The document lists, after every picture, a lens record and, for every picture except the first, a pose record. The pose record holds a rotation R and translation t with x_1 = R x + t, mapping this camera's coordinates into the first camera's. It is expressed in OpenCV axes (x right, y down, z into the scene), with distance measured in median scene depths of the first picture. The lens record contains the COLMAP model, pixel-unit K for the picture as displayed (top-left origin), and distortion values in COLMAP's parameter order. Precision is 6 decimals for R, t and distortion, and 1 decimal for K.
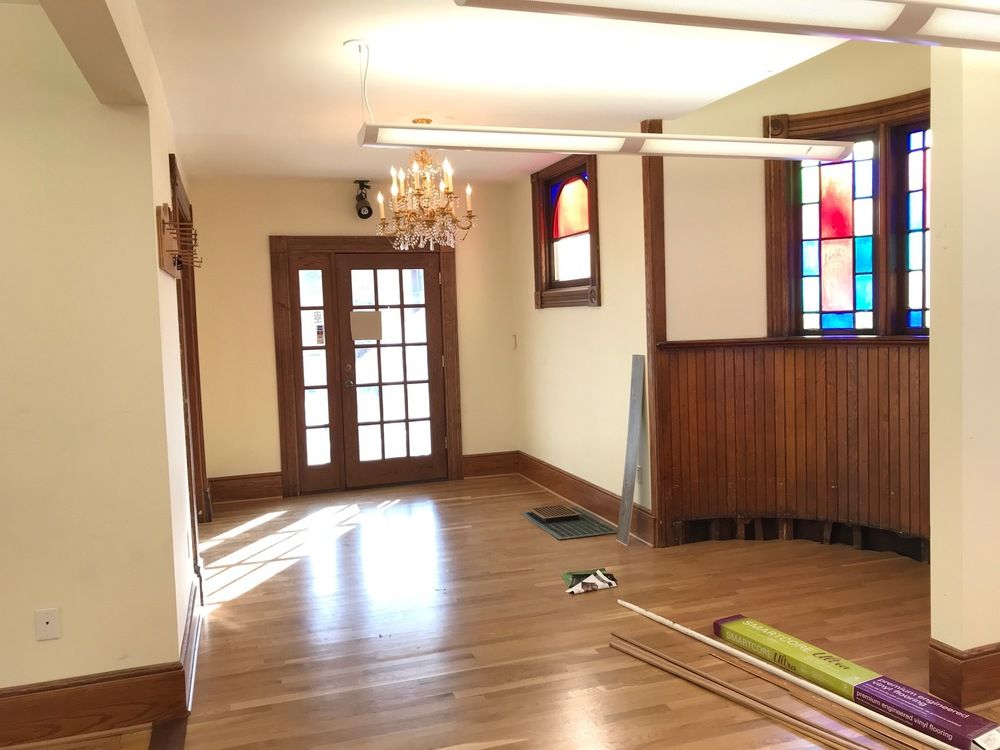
lens RADIAL K [[821.1, 0, 498.3], [0, 821.1, 371.0], [0, 0, 1]] dist [0.032685, -0.031588]
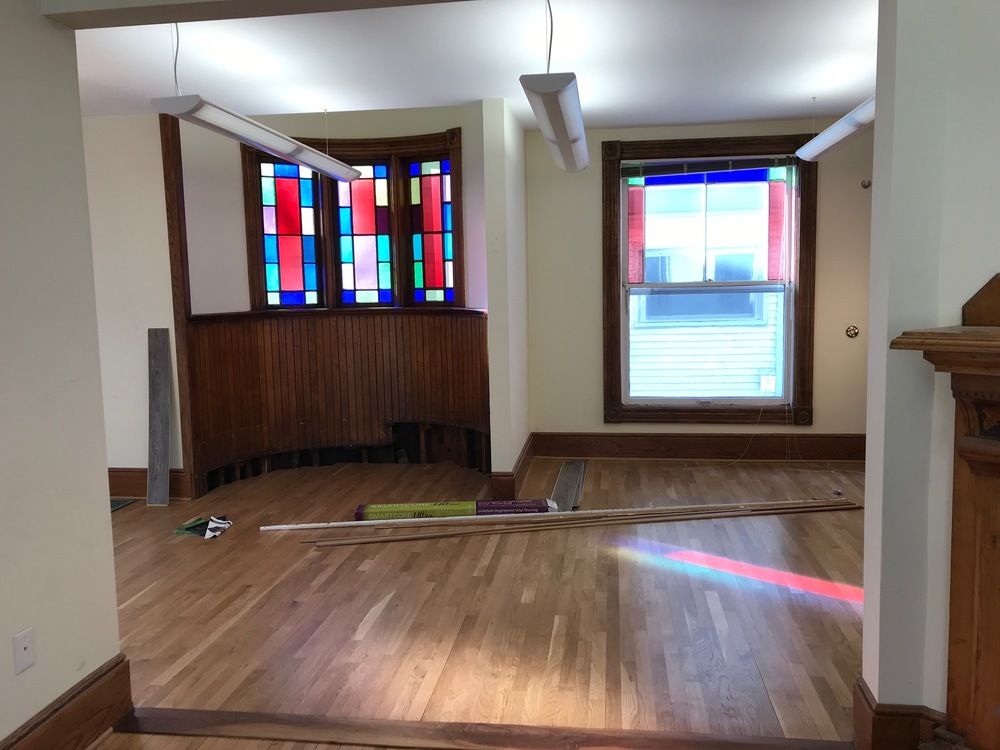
lens RADIAL K [[821.1, 0, 500.1], [0, 821.1, 375.0], [0, 0, 1]] dist [0.032685, -0.031588]
pose [[0.428304, -0.073354, 0.900653, -0.630307], [0.067083, 0.996531, 0.049261, 0.018639], [-0.901141, 0.039319, 0.431738, 0.136479]]
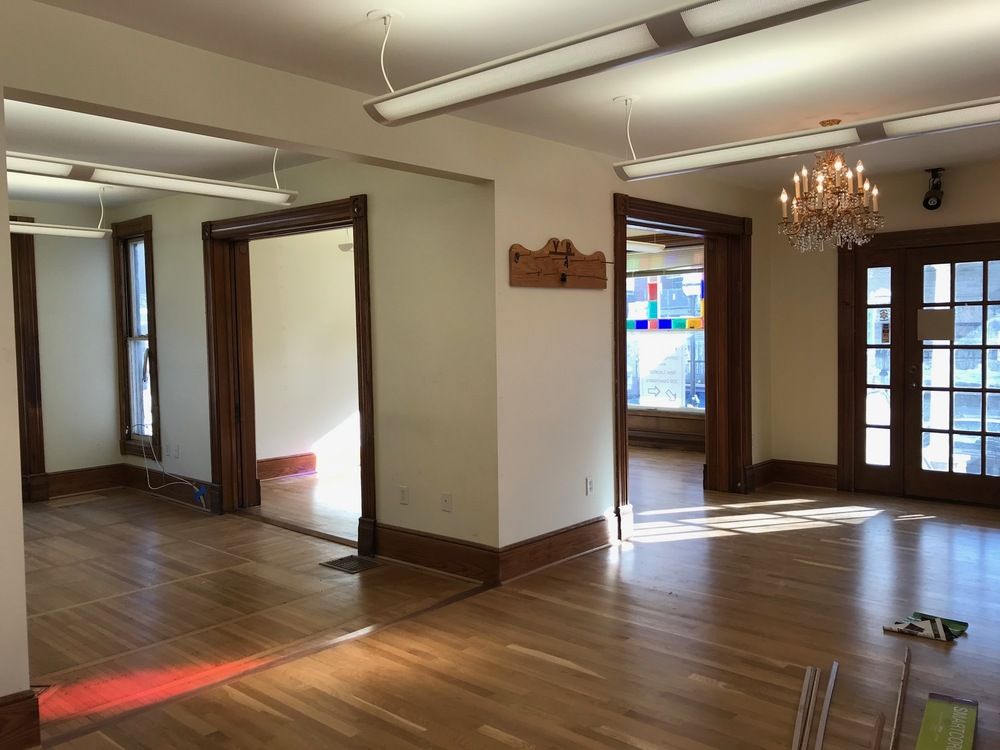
lens RADIAL K [[821.1, 0, 498.2], [0, 821.1, 376.2], [0, 0, 1]] dist [0.032685, -0.031588]
pose [[0.498379, 0.070300, -0.864104, 0.554603], [-0.054309, 0.997281, 0.049811, -0.023295], [0.865257, 0.022104, 0.500842, 0.150547]]
